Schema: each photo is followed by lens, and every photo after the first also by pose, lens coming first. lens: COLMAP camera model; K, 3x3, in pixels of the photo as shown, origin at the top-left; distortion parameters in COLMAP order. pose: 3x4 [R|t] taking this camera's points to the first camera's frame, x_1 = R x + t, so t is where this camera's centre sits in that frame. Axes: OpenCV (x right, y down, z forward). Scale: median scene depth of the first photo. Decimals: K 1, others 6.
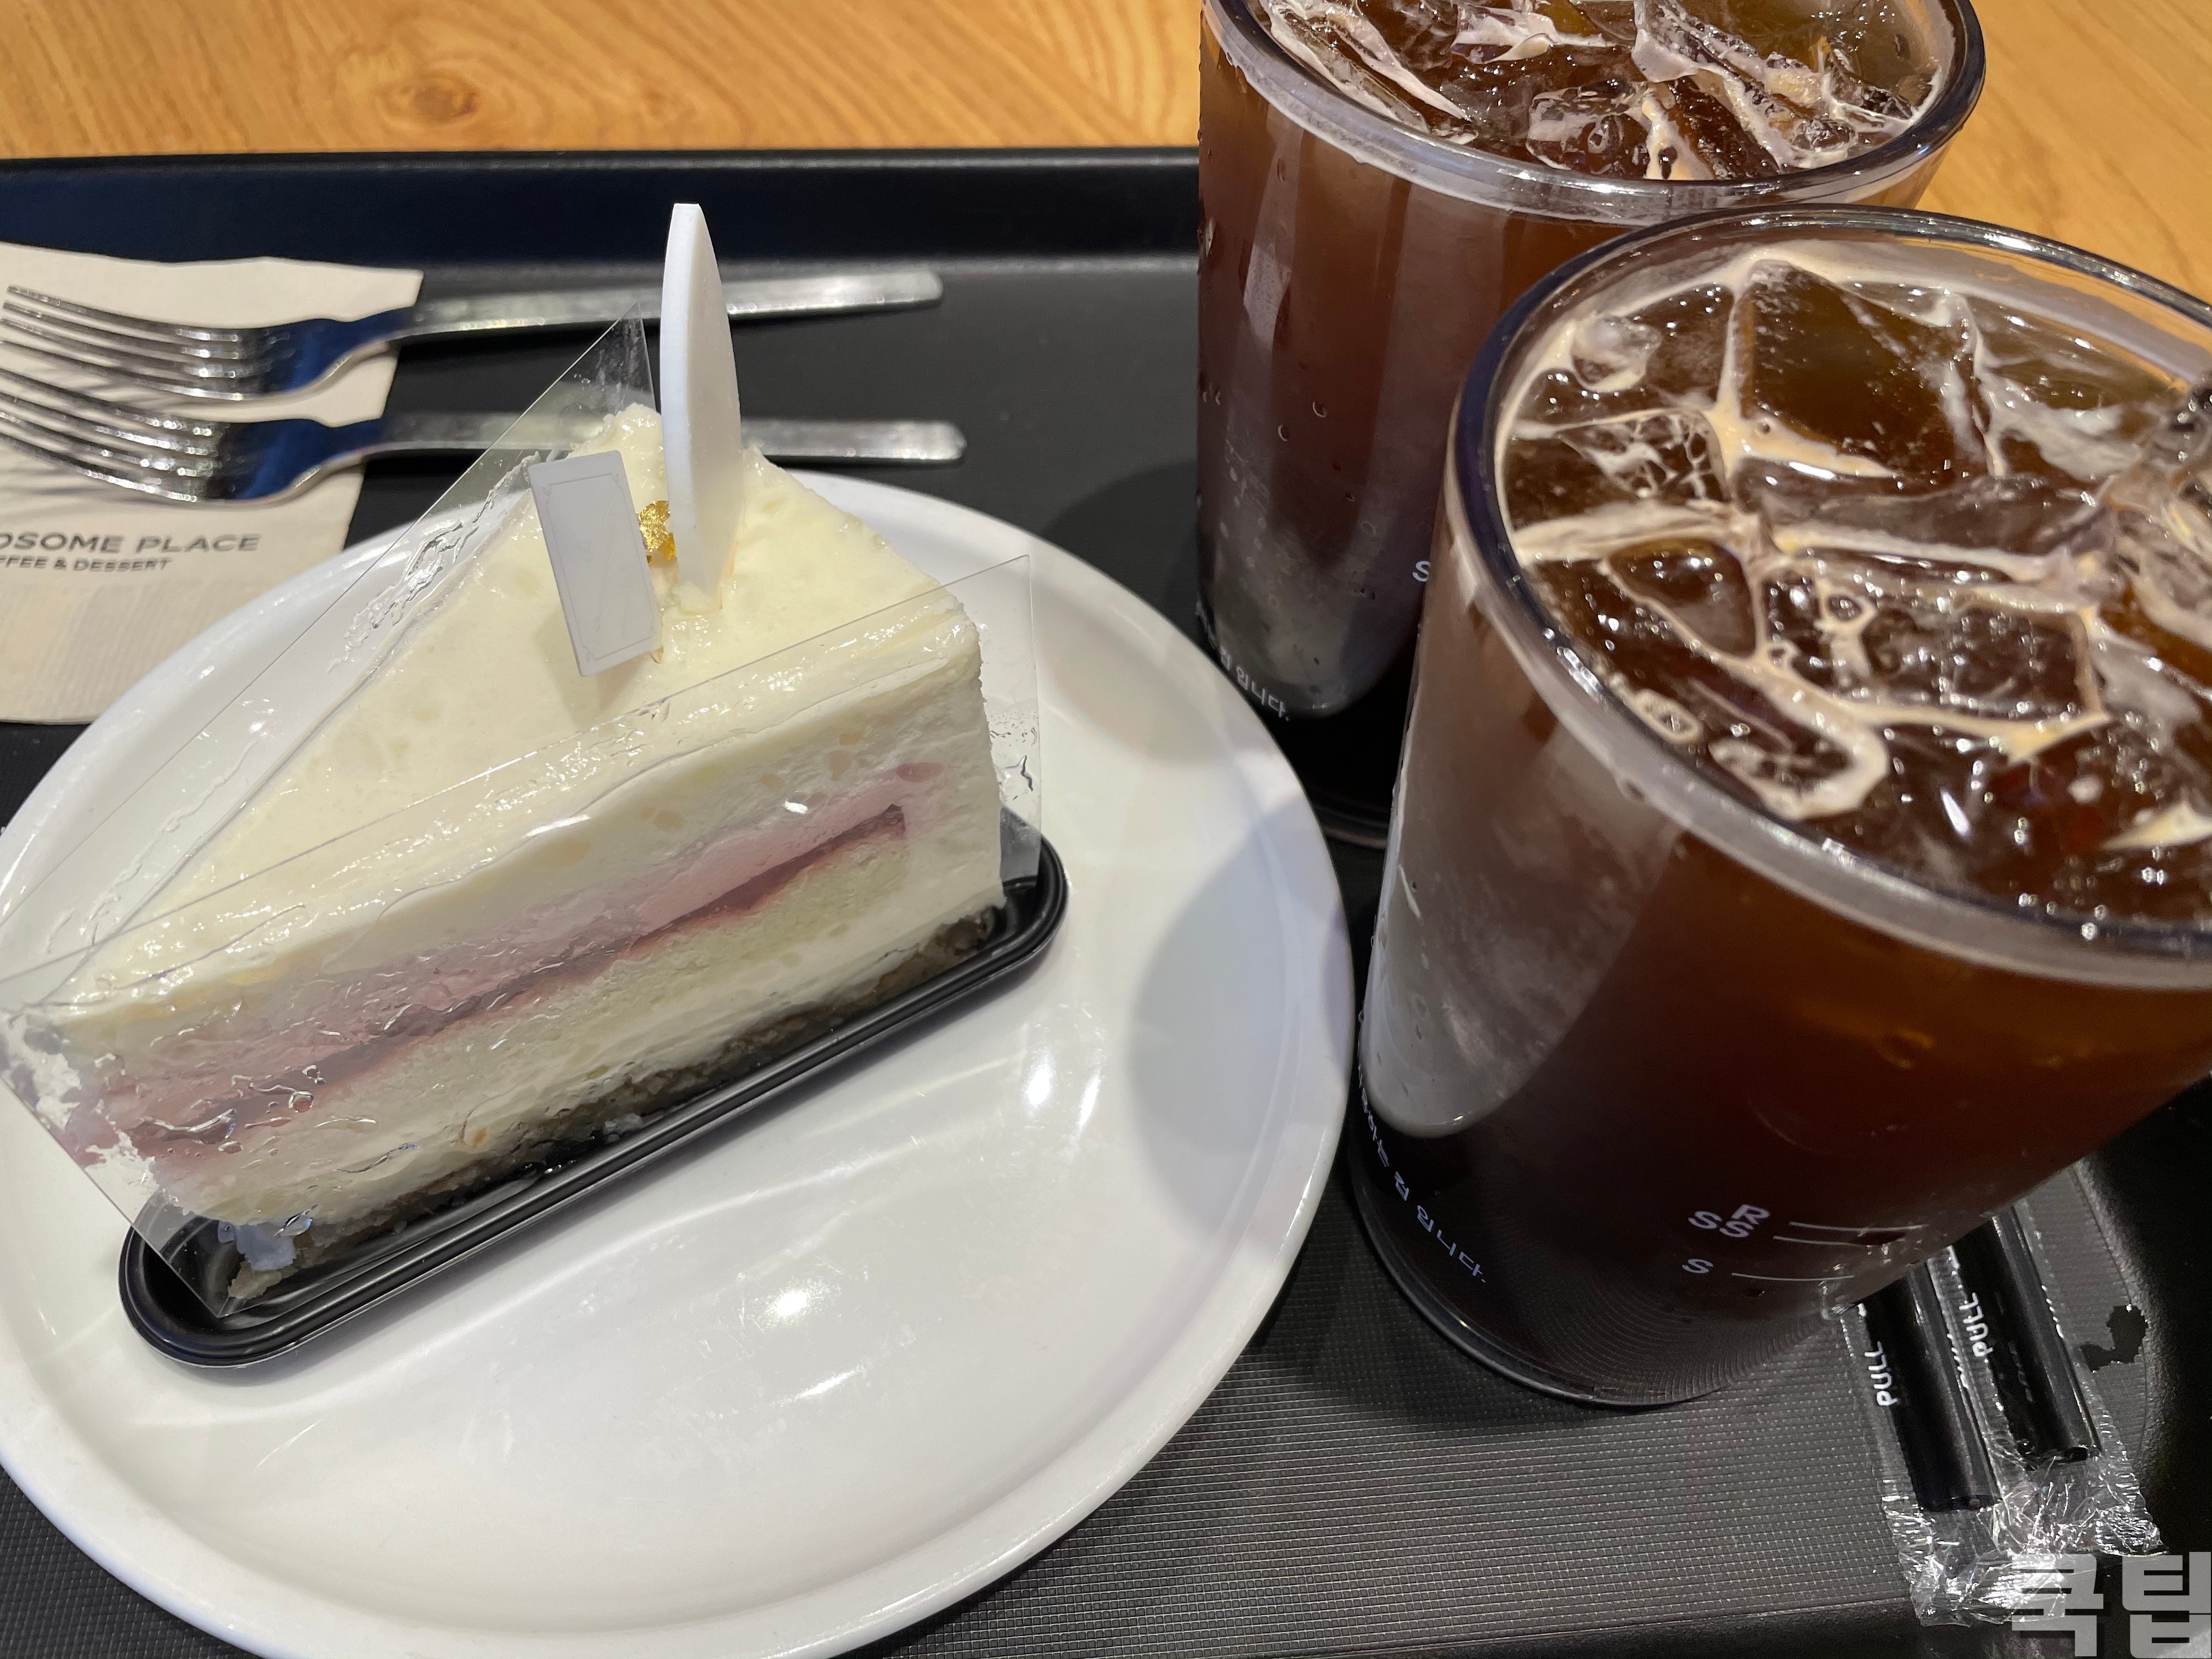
lens RADIAL K [[1668.4, 0, 1109.1], [0, 1668.4, 786.3], [0, 0, 1]] dist [0.037688, -0.071871]
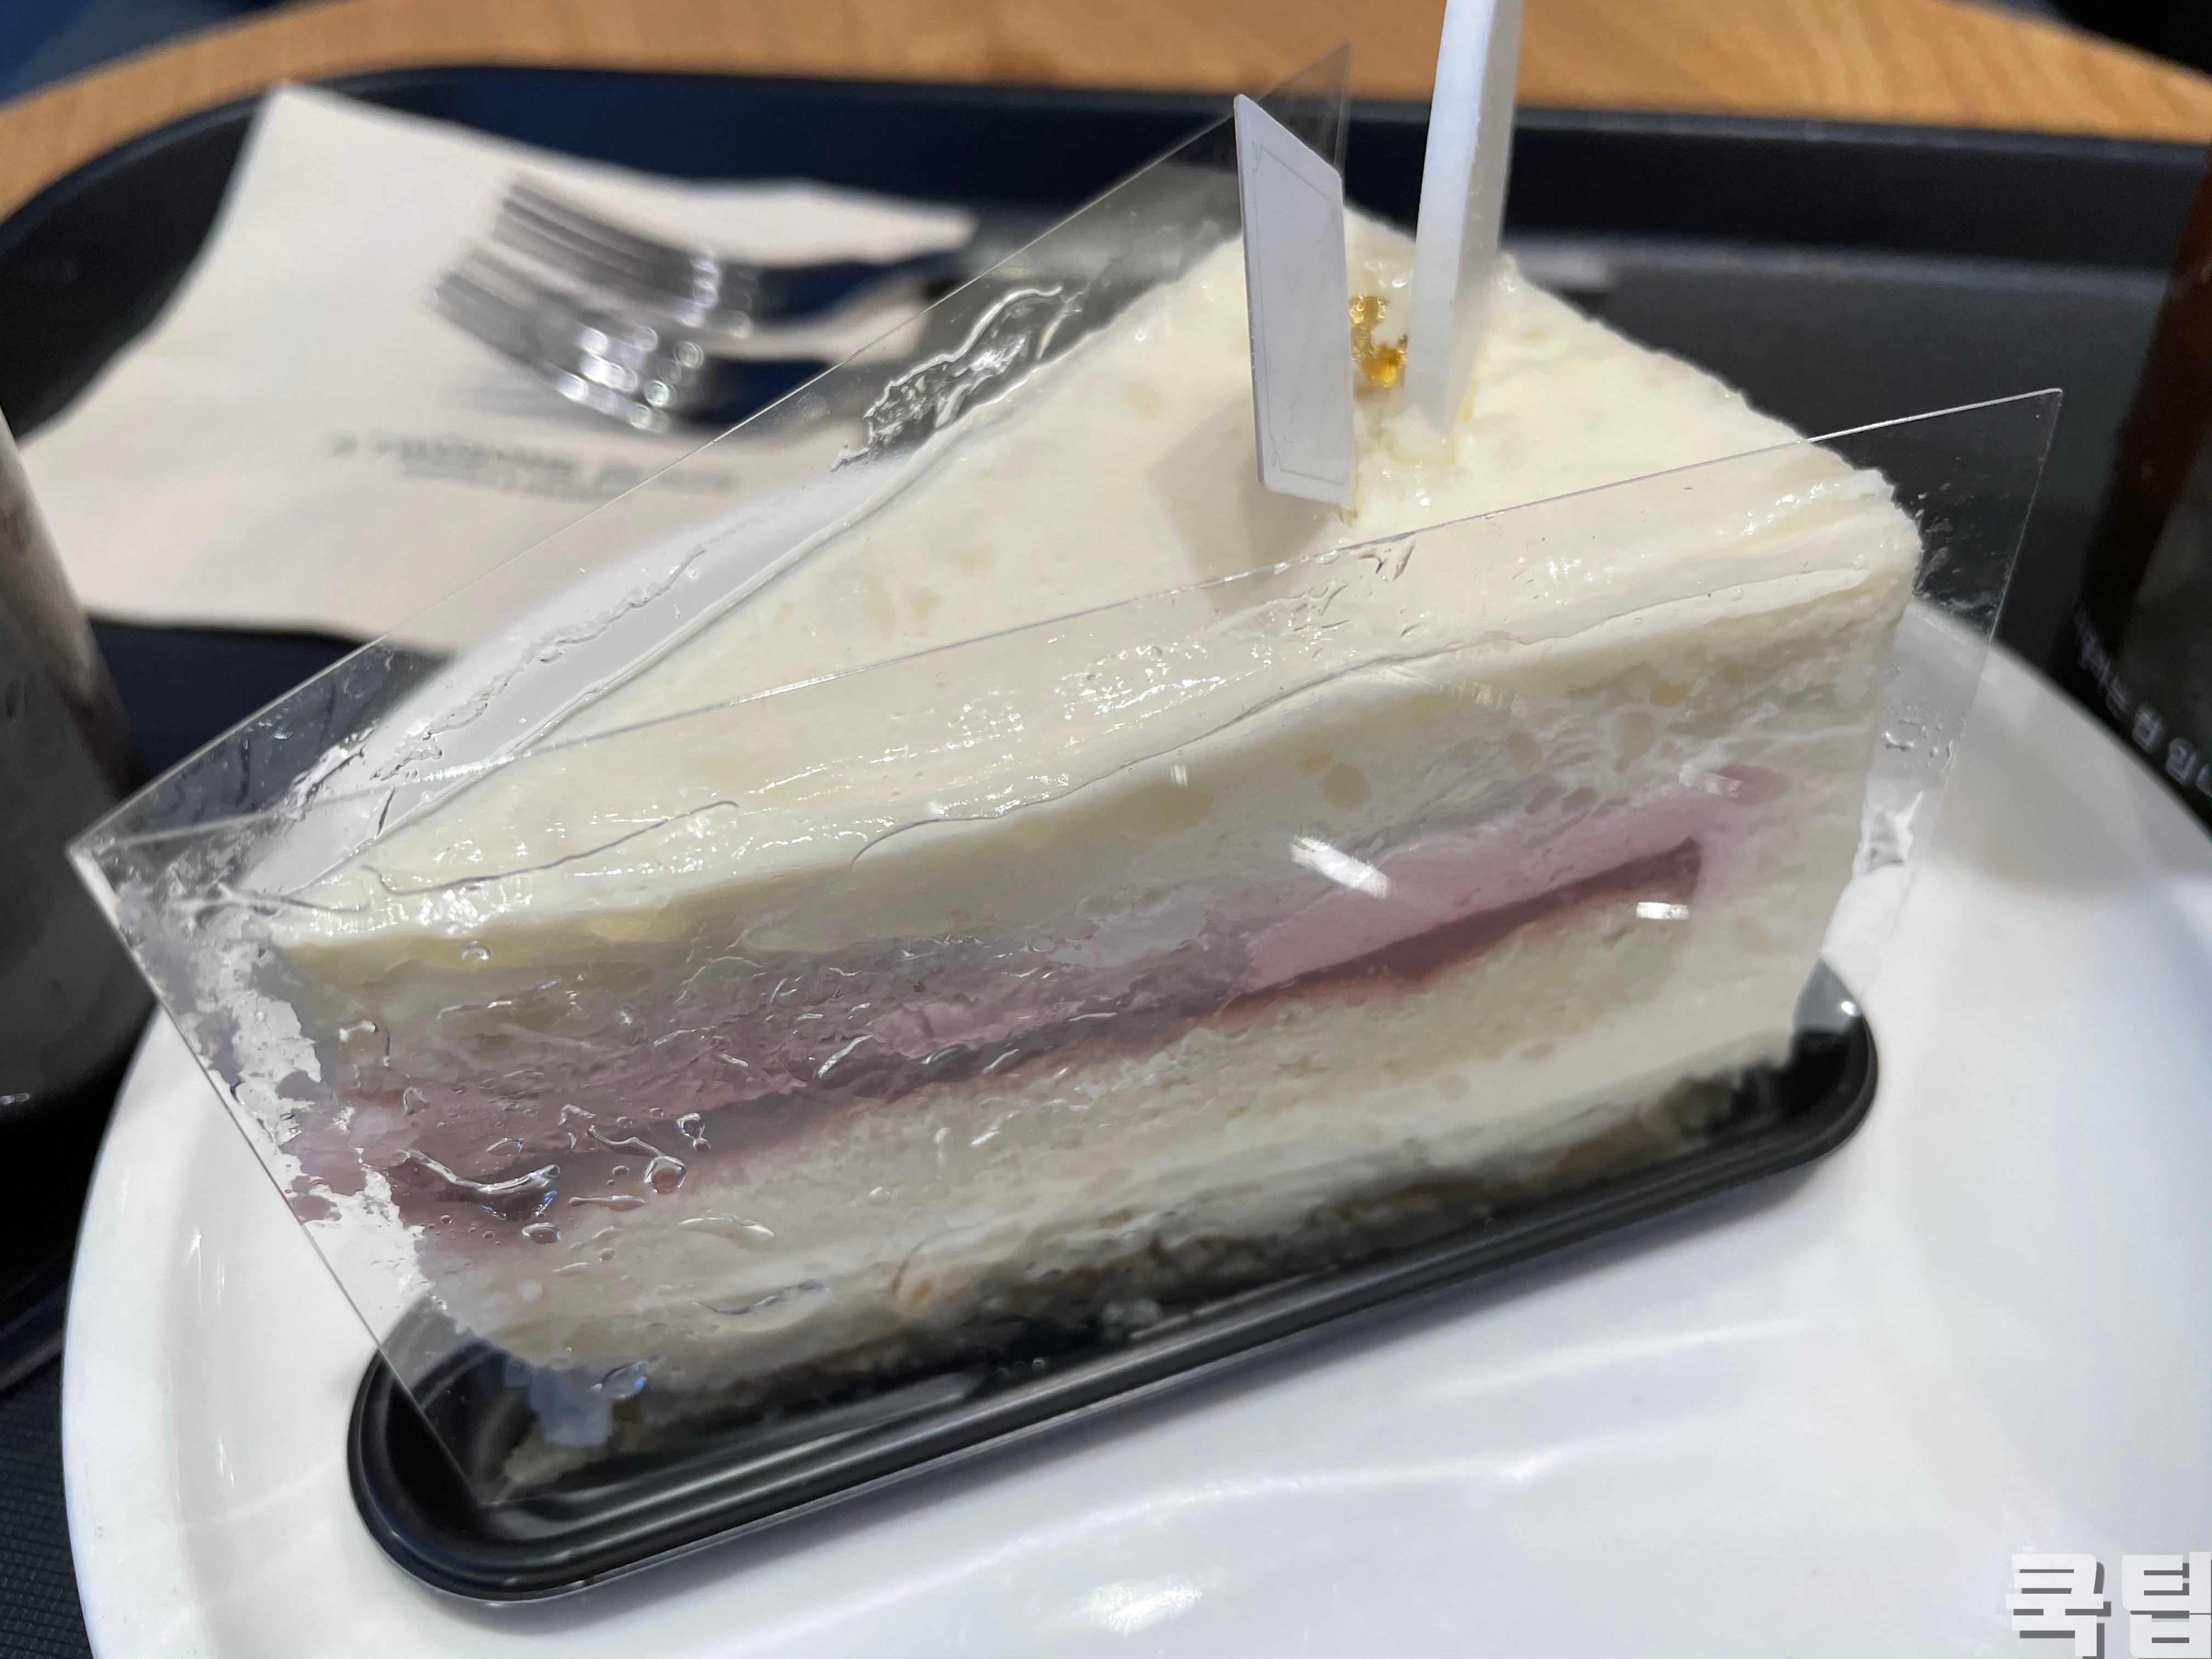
lens RADIAL K [[1668.4, 0, 1109.1], [0, 1668.4, 786.3], [0, 0, 1]] dist [0.037688, -0.071871]
pose [[0.965935, 0.119825, -0.229373, -0.200155], [-0.148721, 0.982391, -0.113089, 0.091210], [0.211783, 0.143349, 0.966747, 0.418421]]
